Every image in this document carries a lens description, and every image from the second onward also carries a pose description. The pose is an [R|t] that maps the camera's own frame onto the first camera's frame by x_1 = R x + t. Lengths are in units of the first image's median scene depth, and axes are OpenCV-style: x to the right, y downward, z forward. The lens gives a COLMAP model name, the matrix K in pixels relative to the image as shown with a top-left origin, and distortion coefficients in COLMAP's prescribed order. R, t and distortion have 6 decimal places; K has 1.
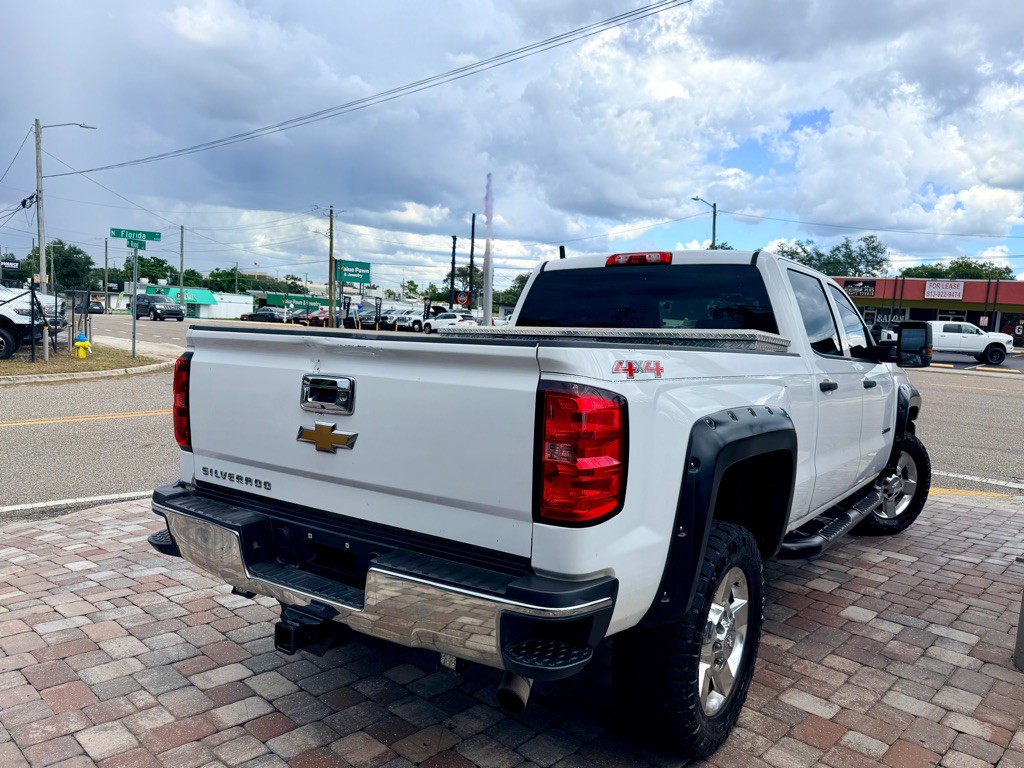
lens RADIAL K [[750.4, 0, 510.0], [0, 750.4, 385.7], [0, 0, 1]] dist [0.083761, -0.127806]
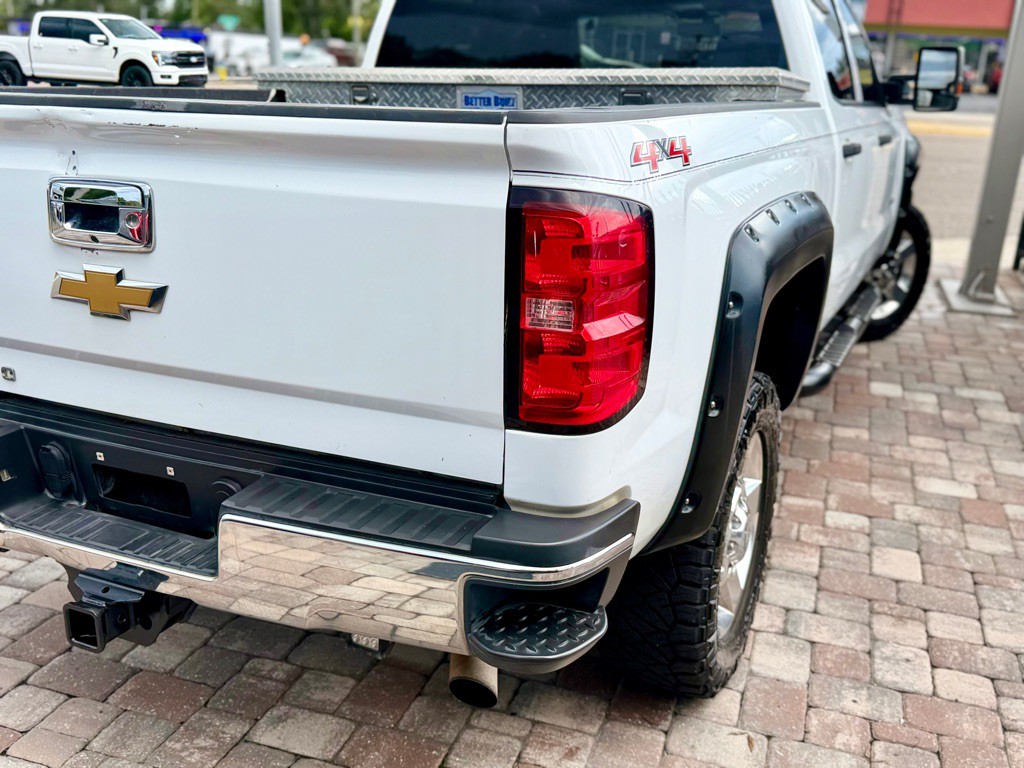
lens RADIAL K [[999.2, 0, 510.1], [0, 999.2, 387.0], [0, 0, 1]] dist [0.136687, -0.292488]
pose [[0.983404, -0.076733, 0.164407, -0.070667], [0.035390, 0.969883, 0.240986, -0.032007], [-0.177947, -0.231168, 0.956502, 0.184287]]
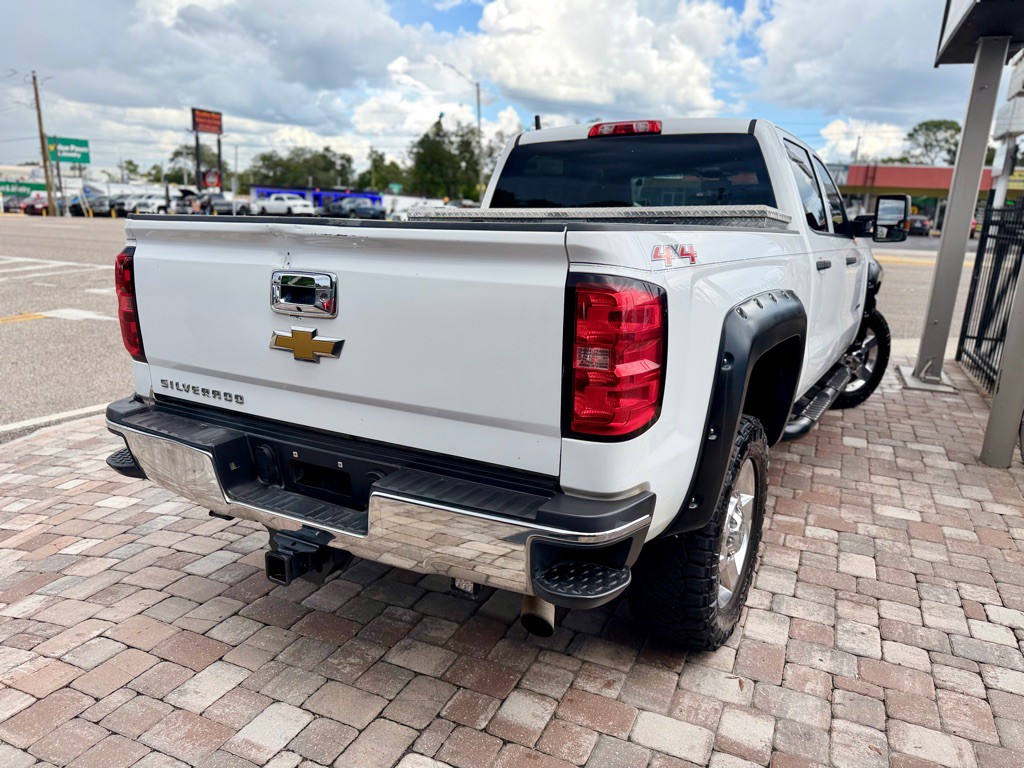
lens RADIAL K [[720.1, 0, 515.7], [0, 720.1, 388.3], [0, 0, 1]] dist [0.069562, -0.114949]
pose [[0.996208, -0.041442, 0.076493, -0.063556], [0.028369, 0.985938, 0.164685, -0.010484], [-0.082242, -0.161891, 0.983376, 0.143384]]
